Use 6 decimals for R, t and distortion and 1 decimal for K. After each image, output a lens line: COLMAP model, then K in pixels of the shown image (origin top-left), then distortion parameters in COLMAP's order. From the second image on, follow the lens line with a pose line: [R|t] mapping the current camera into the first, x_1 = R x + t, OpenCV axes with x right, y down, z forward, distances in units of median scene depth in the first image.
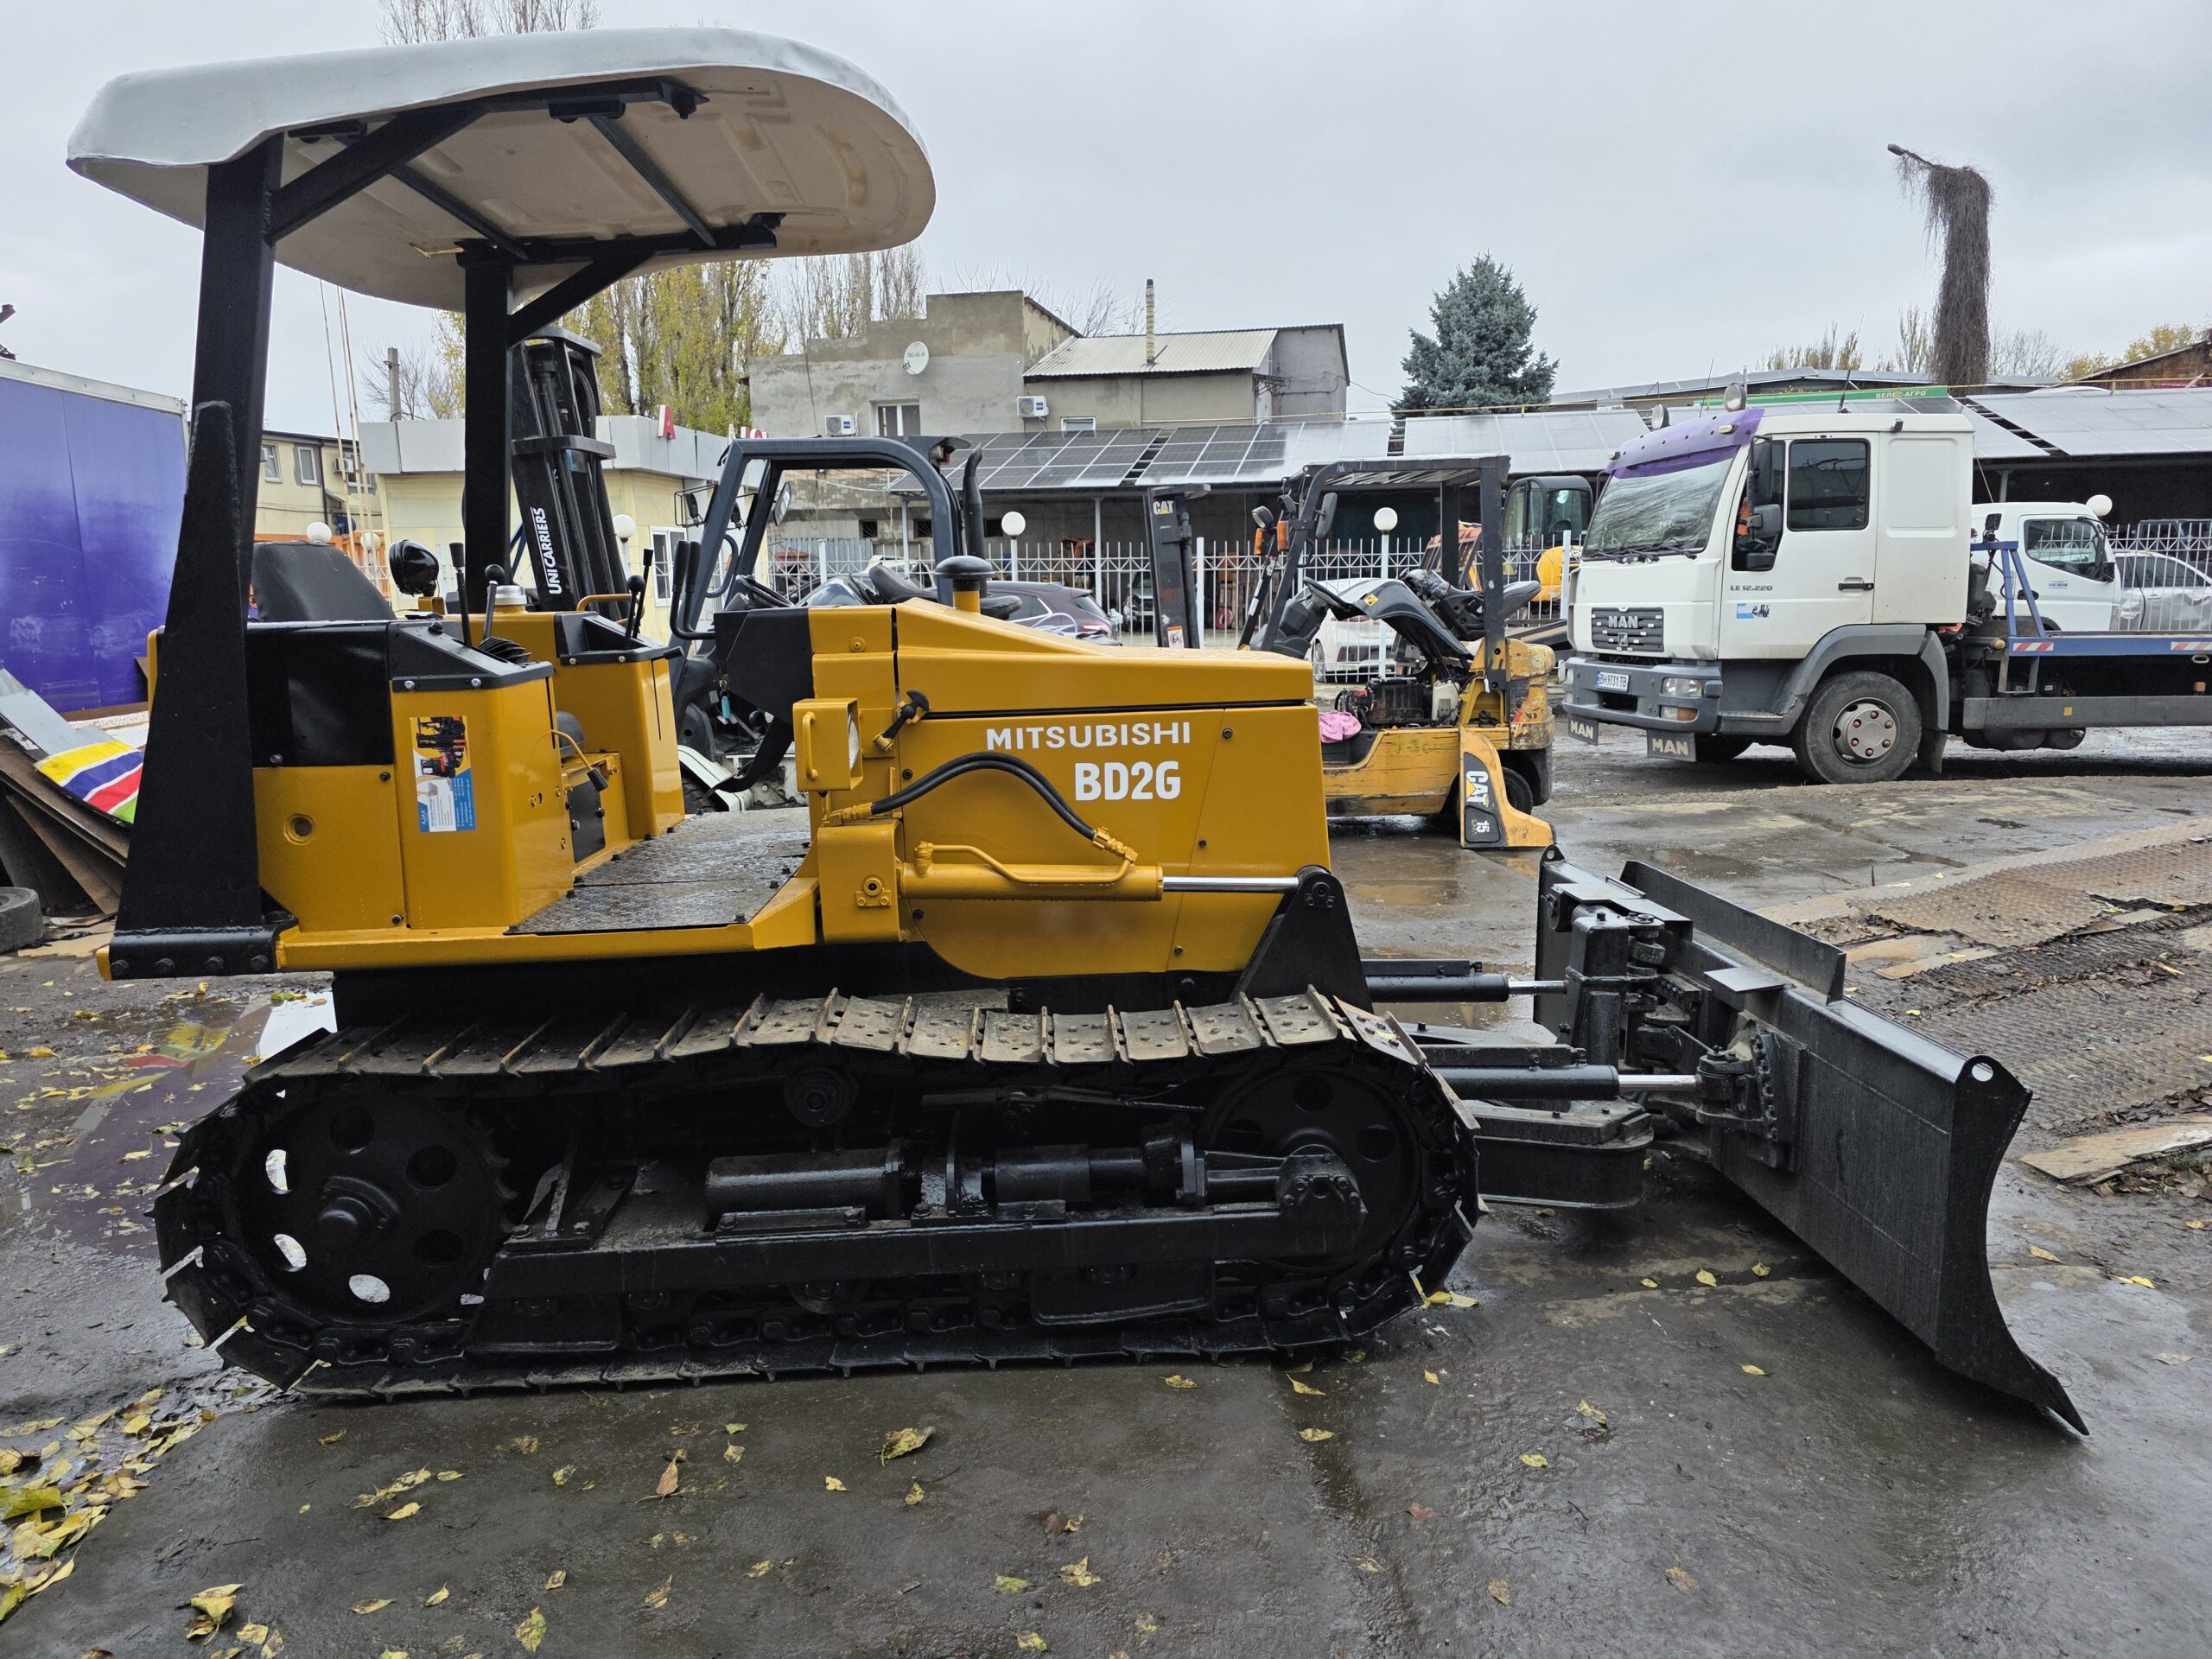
lens RADIAL K [[1456.0, 0, 1106.0], [0, 1456.0, 829.5], [0, 0, 1]] dist [0.065366, -0.055571]
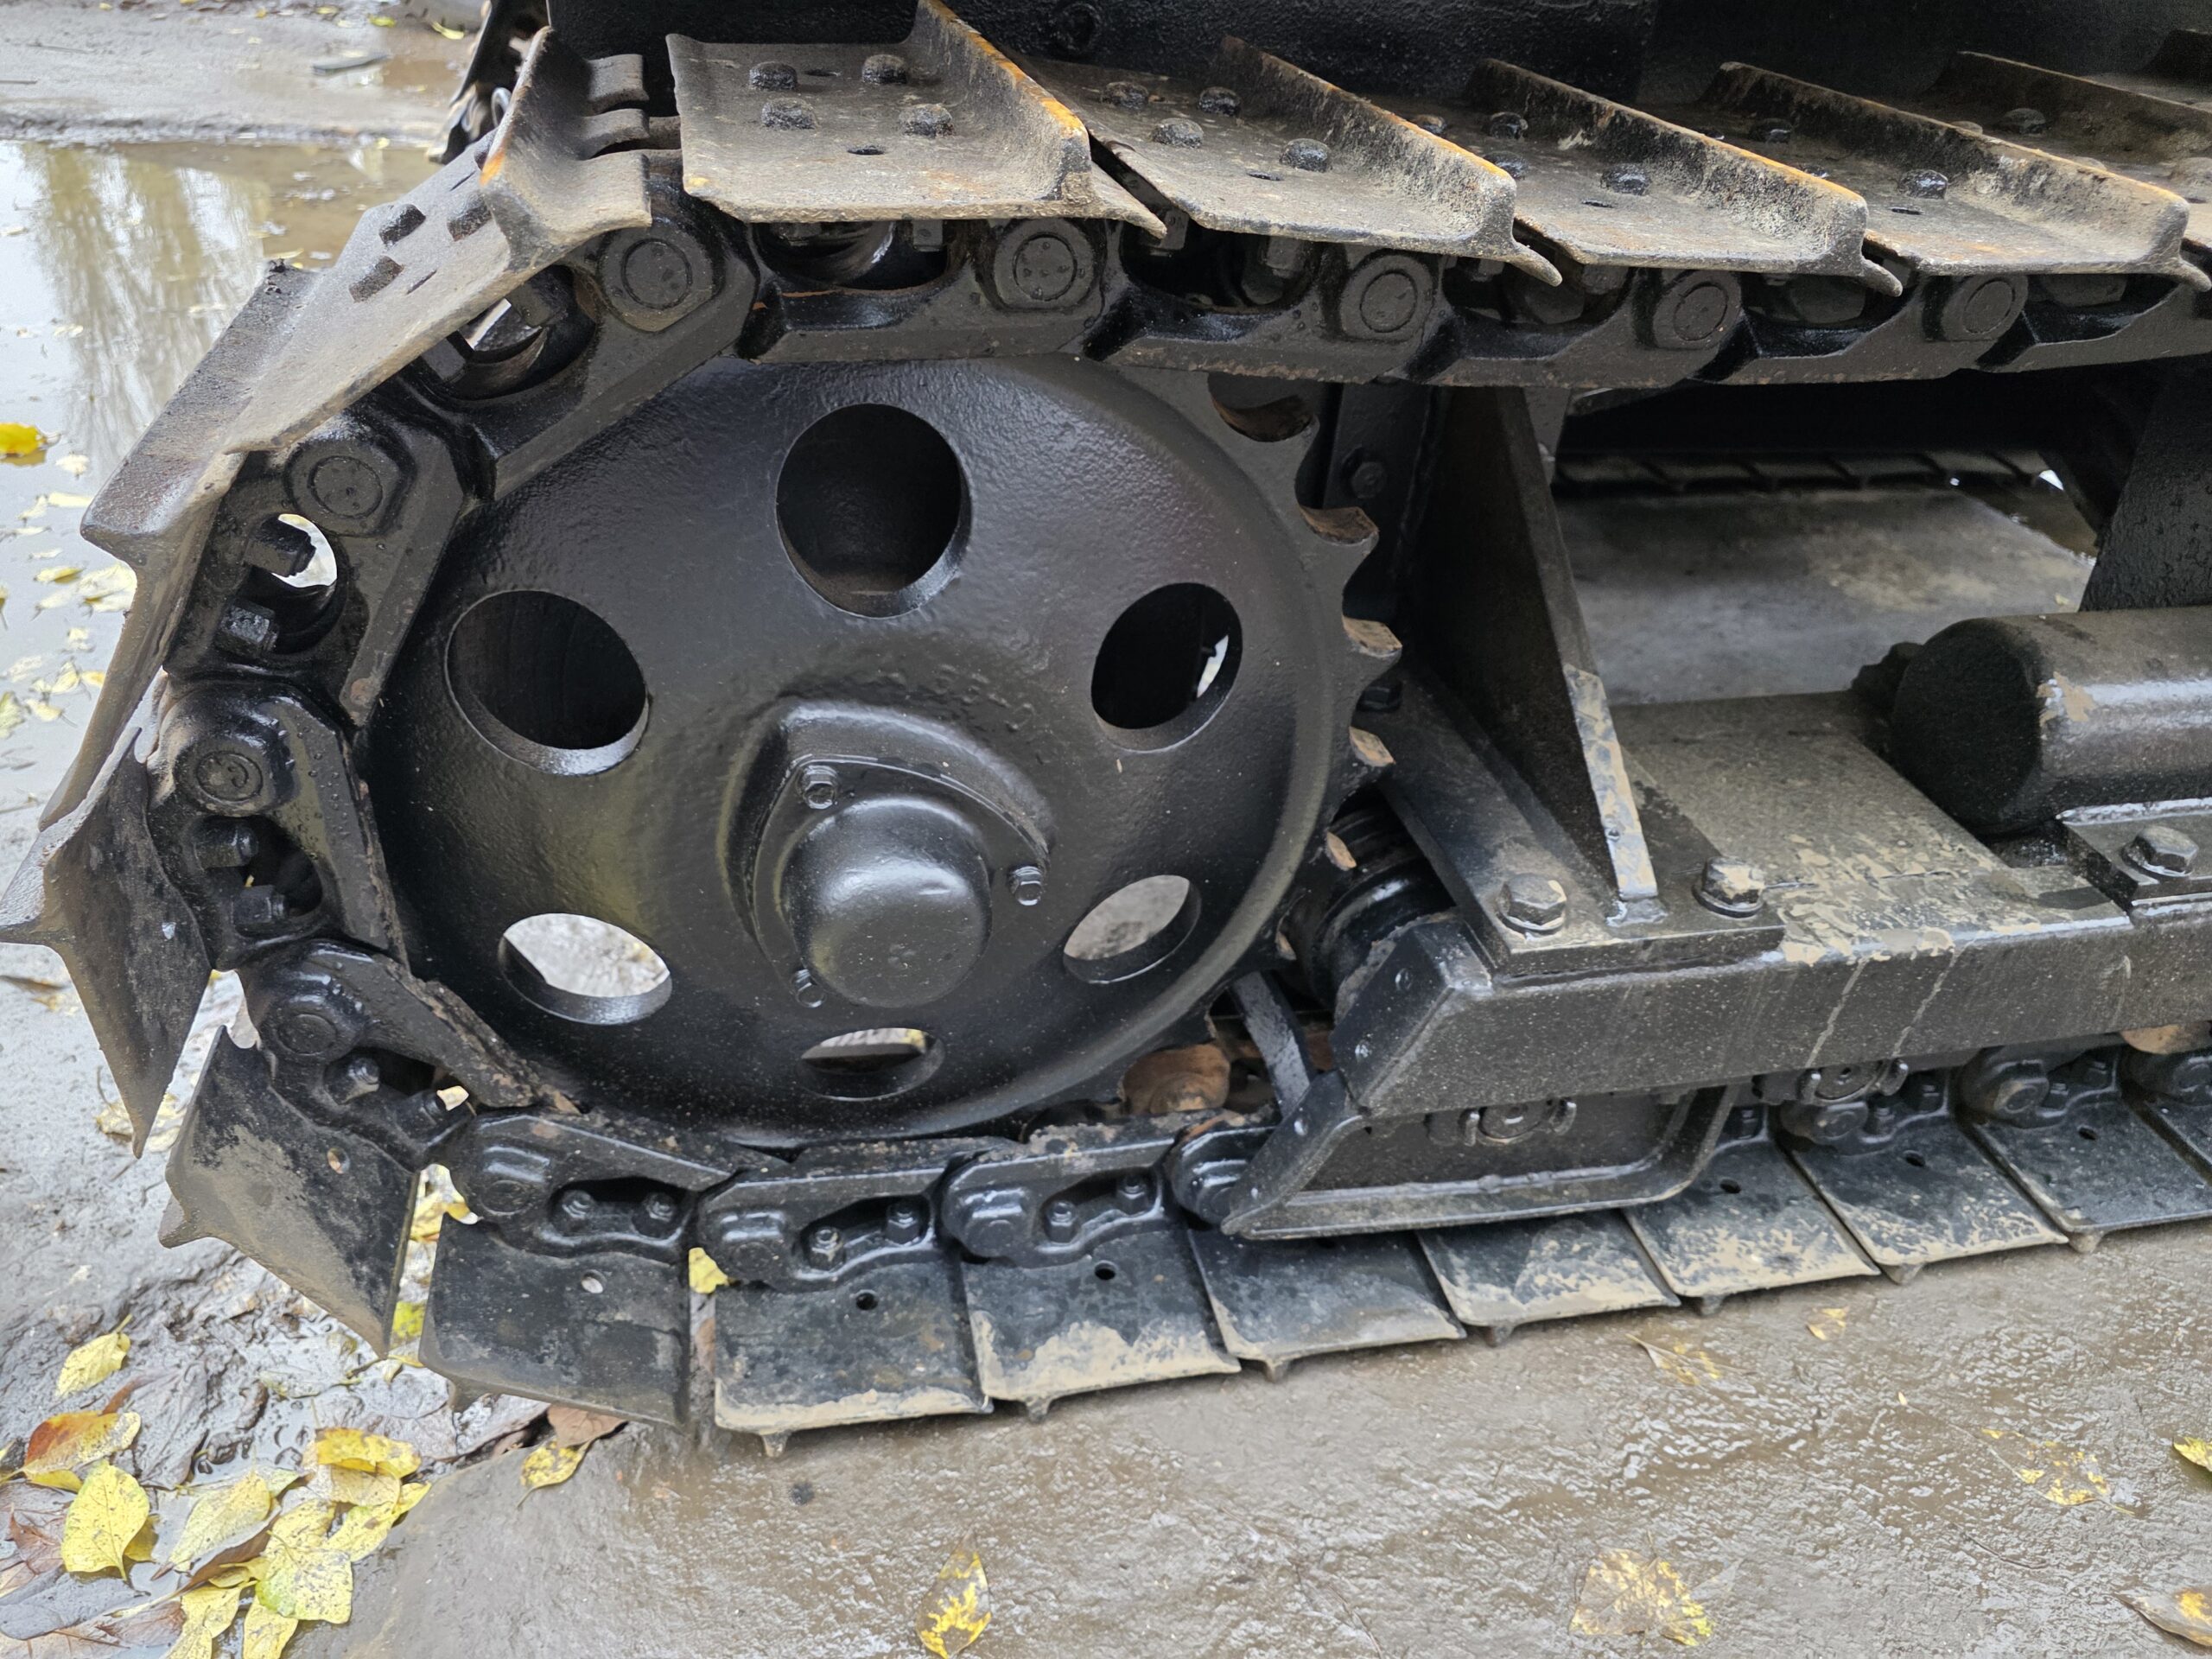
lens RADIAL K [[1456.0, 0, 1106.0], [0, 1456.0, 829.5], [0, 0, 1]] dist [0.065366, -0.055571]
pose [[0.981166, -0.028881, 0.190996, -0.470786], [-0.050621, 0.915763, 0.398517, 0.140888], [-0.186417, -0.400680, 0.897053, 0.697449]]
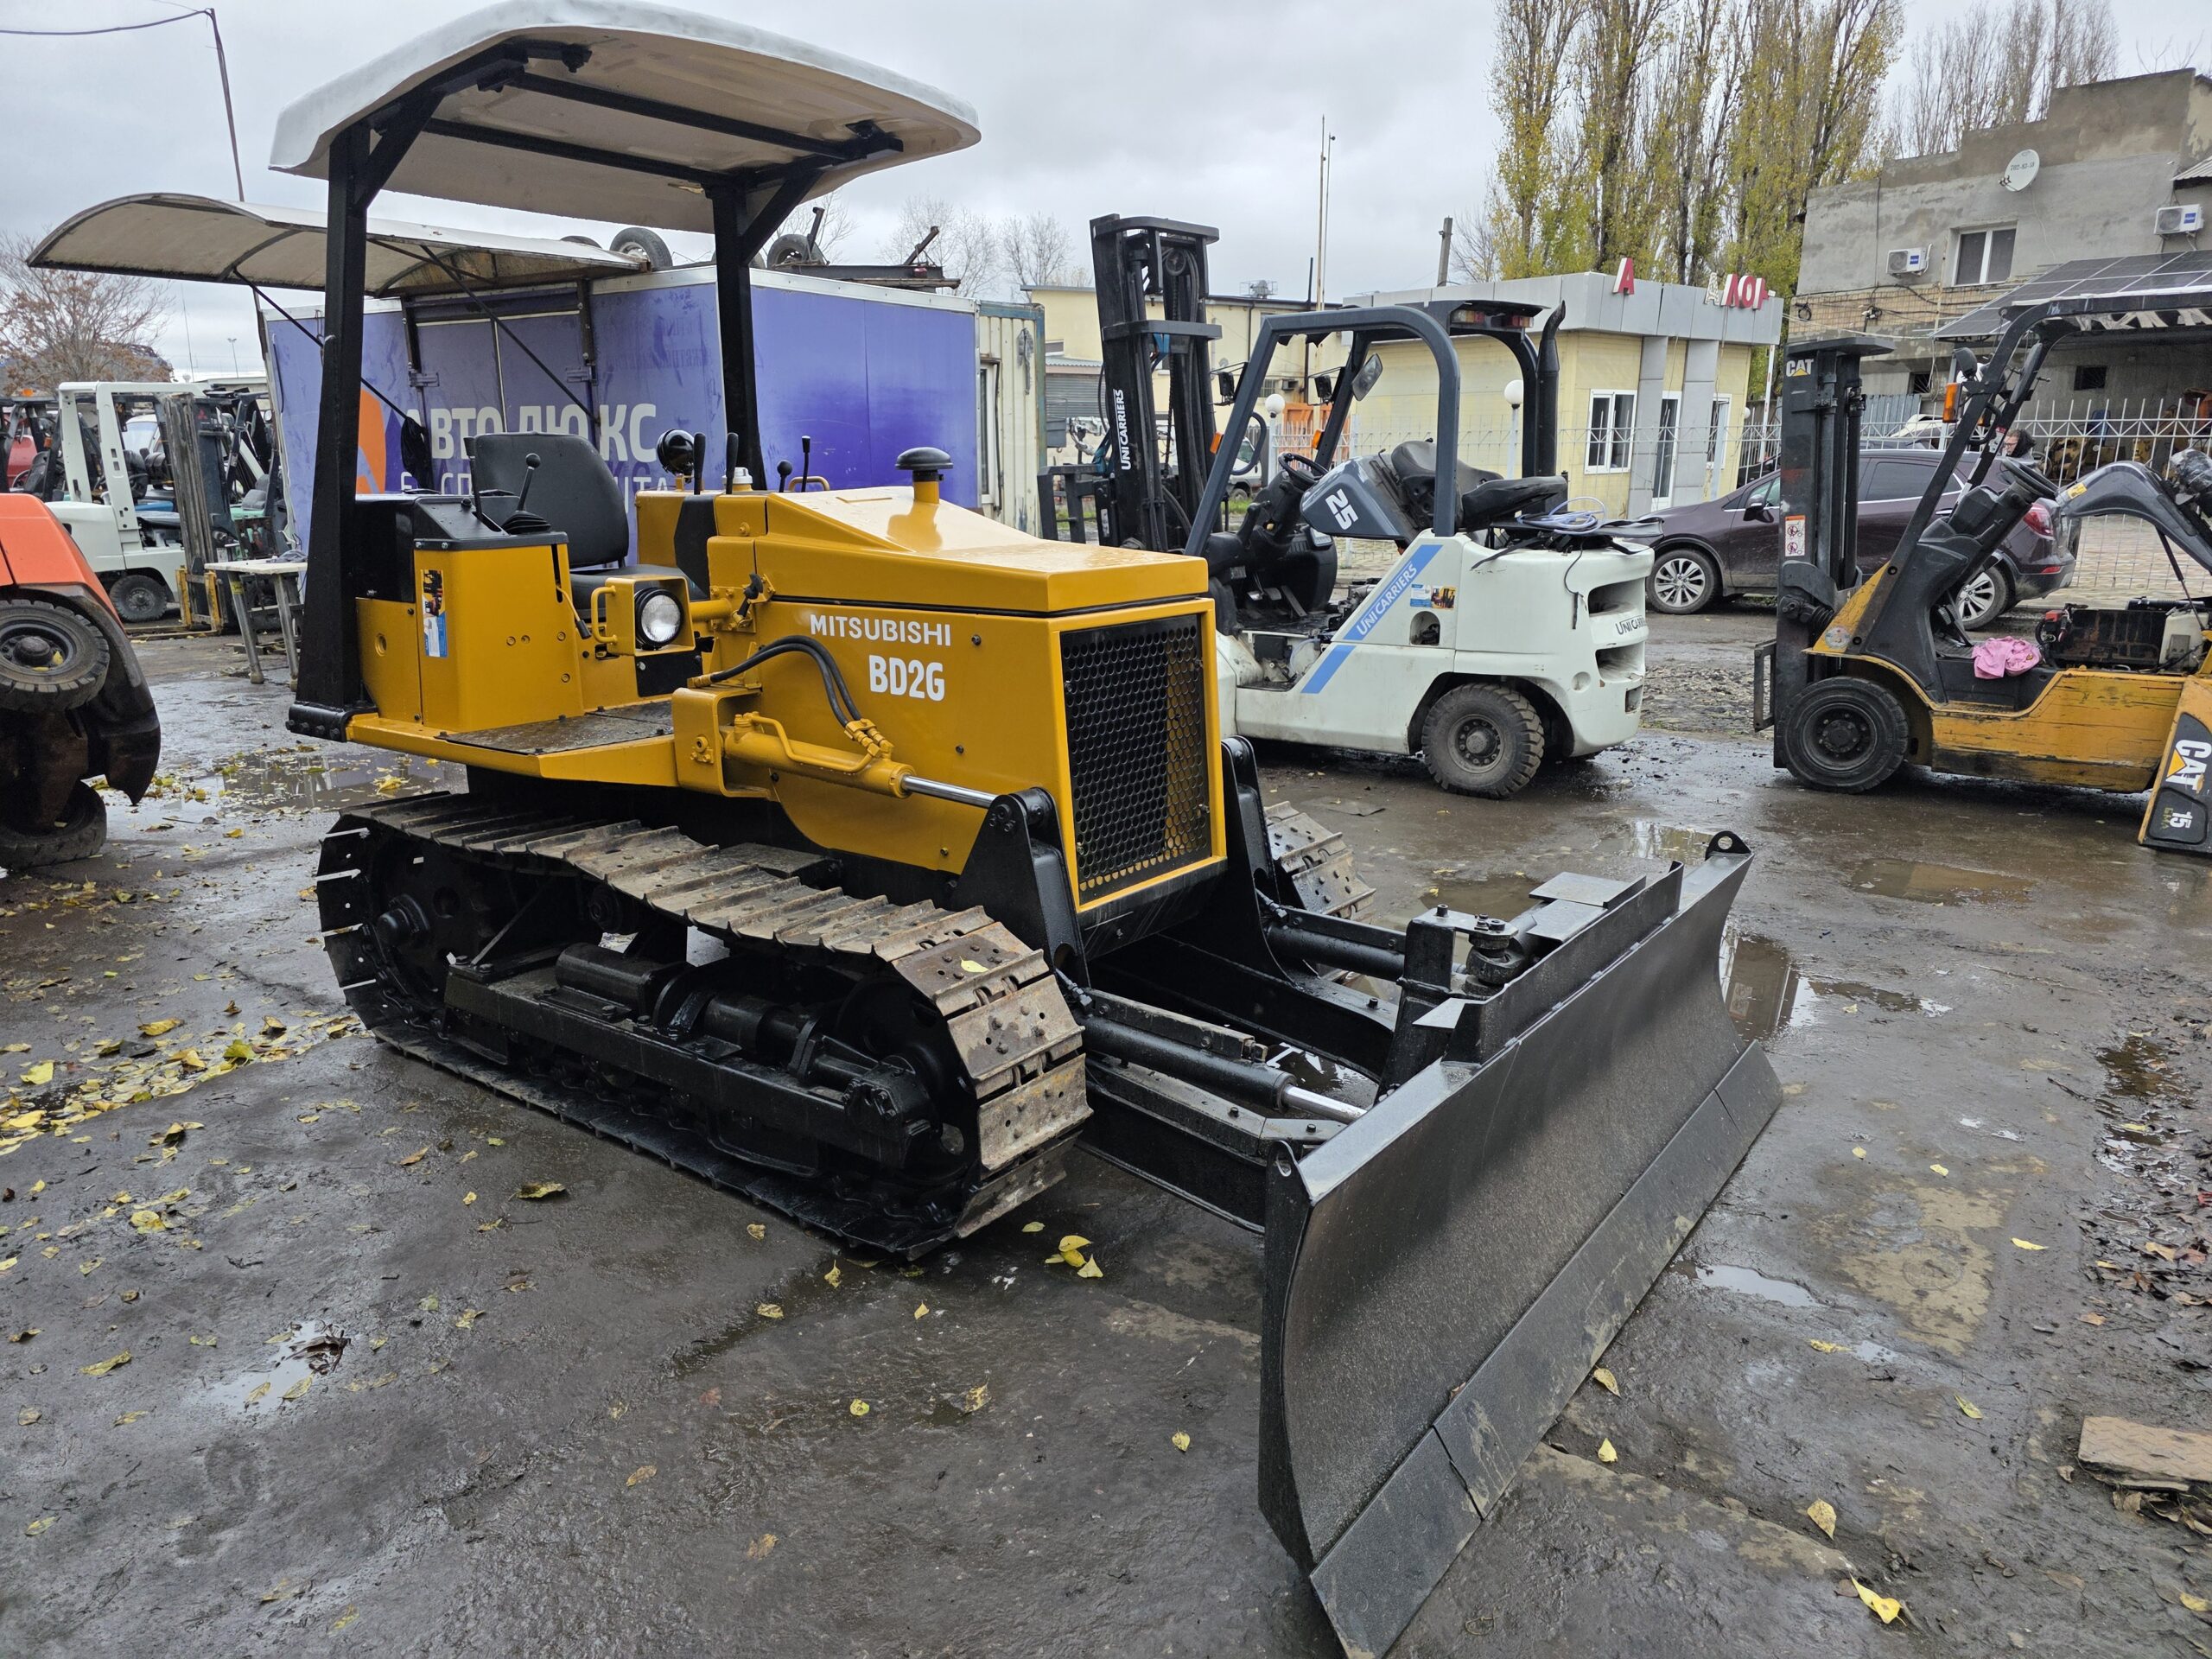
lens RADIAL K [[1456.0, 0, 1106.0], [0, 1456.0, 829.5], [0, 0, 1]] dist [0.065366, -0.055571]
pose [[0.774292, 0.170378, -0.609461, 0.768317], [-0.115467, 0.984945, 0.128650, -0.076522], [0.622205, -0.029241, 0.782308, 0.285378]]
